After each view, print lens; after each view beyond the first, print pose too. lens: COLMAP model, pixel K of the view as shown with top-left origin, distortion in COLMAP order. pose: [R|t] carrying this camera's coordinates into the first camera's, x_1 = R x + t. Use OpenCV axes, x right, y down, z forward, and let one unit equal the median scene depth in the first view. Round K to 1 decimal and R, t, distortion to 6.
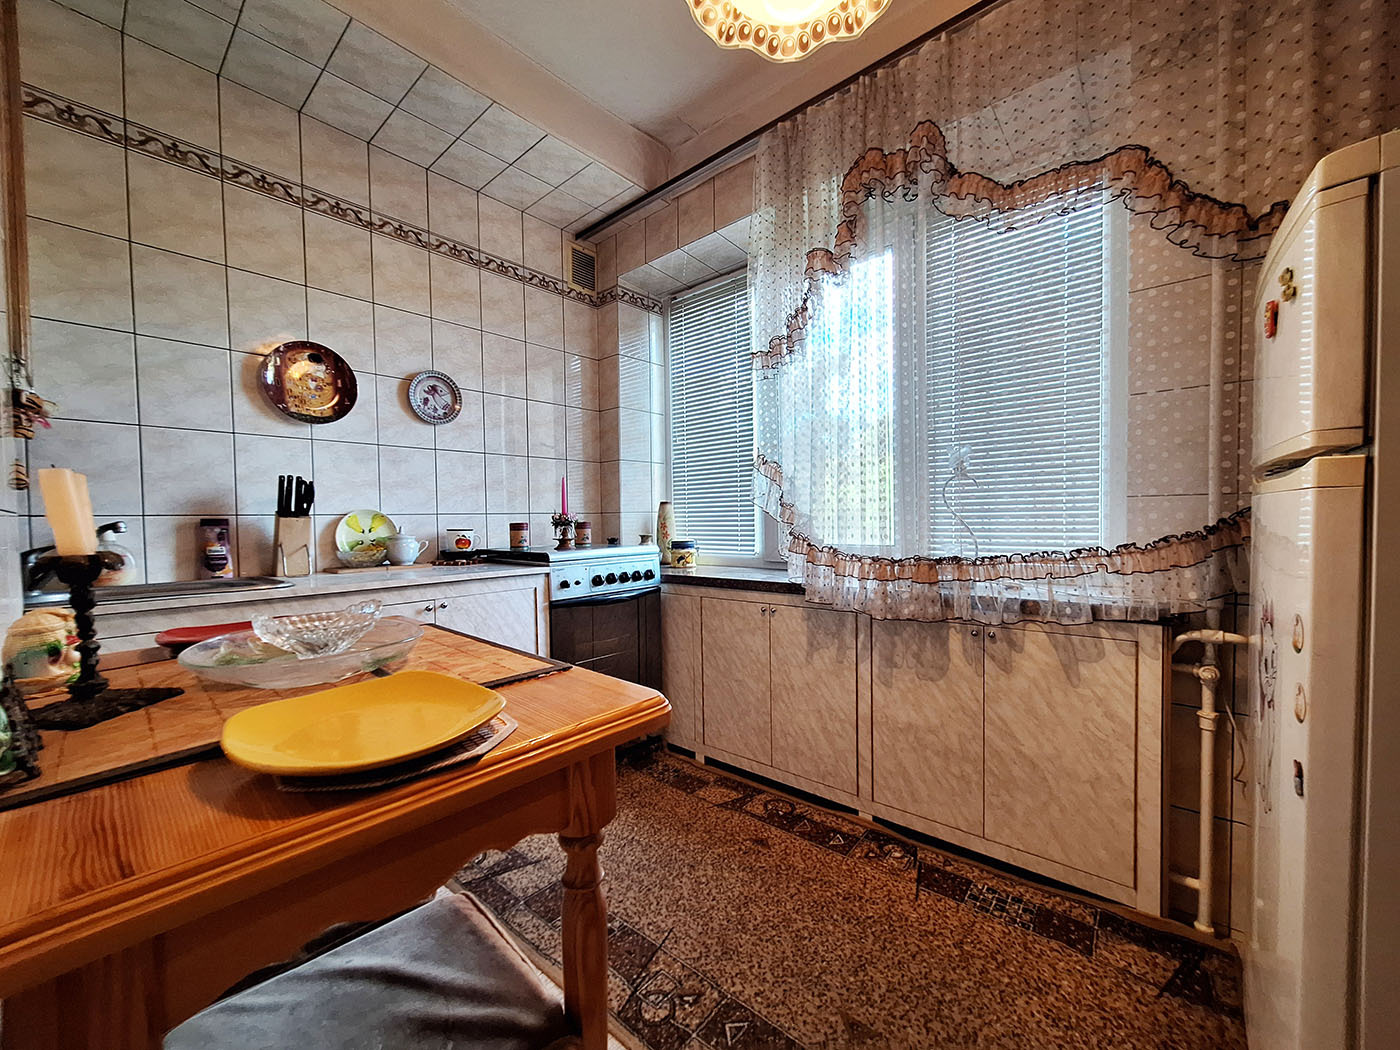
lens RADIAL K [[553.5, 0, 699.4], [0, 553.5, 534.7], [0, 0, 1]] dist [-0.006758, 0.003048]
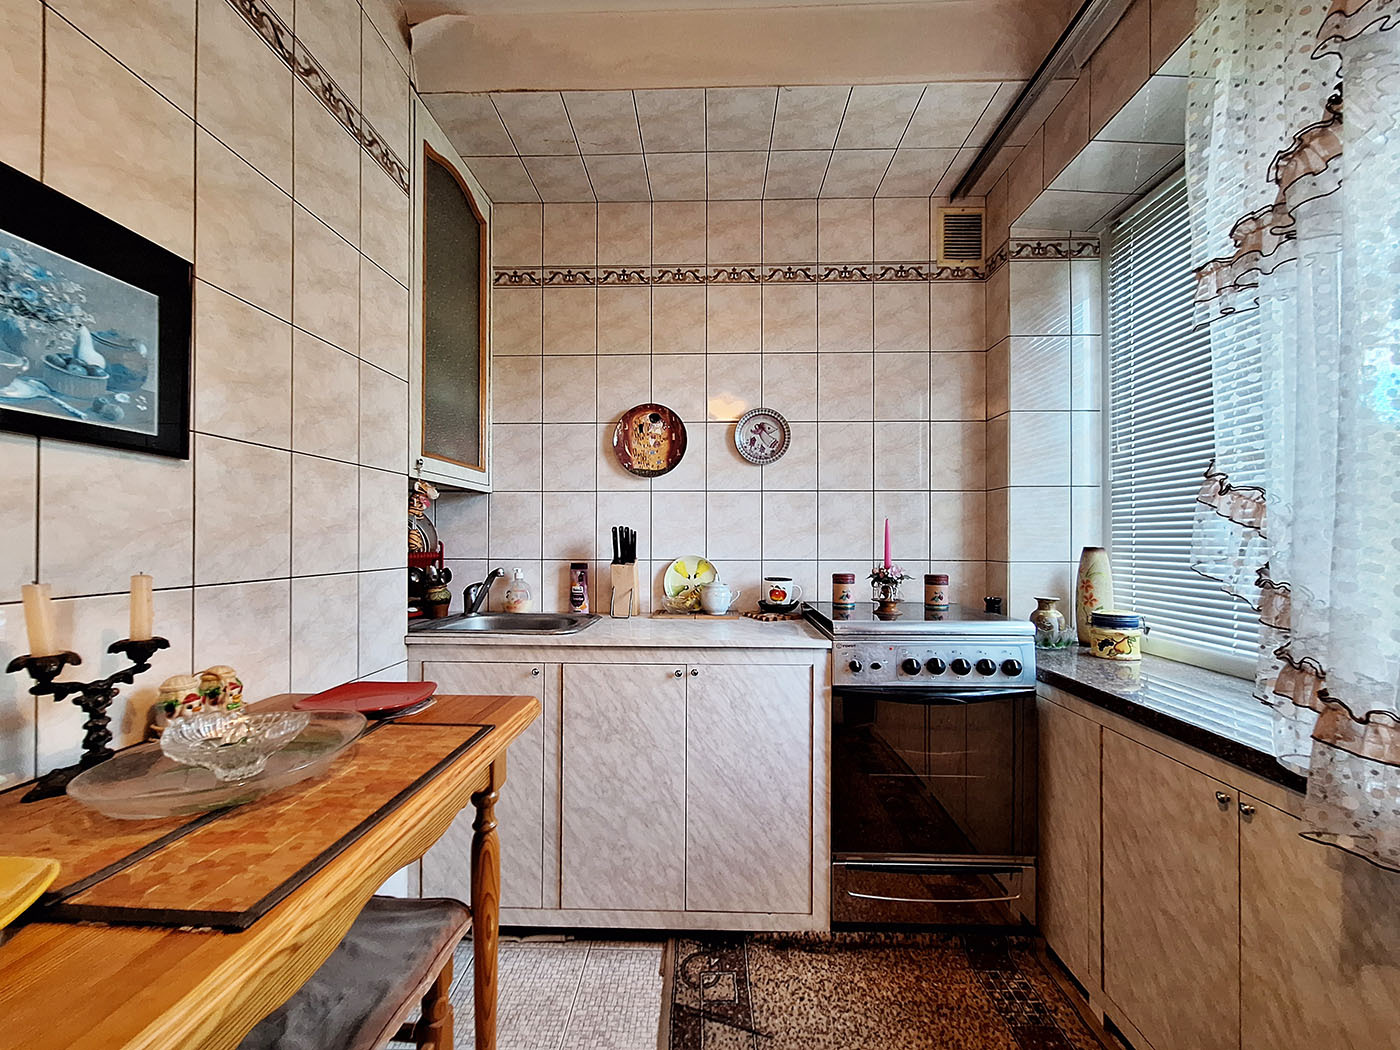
lens RADIAL K [[553.5, 0, 699.4], [0, 553.5, 534.7], [0, 0, 1]] dist [-0.006758, 0.003048]
pose [[0.637829, 0.010984, -0.770100, 0.183058], [-0.034376, 0.999308, -0.014218, -0.065214], [0.769411, 0.035542, 0.637765, 0.328950]]
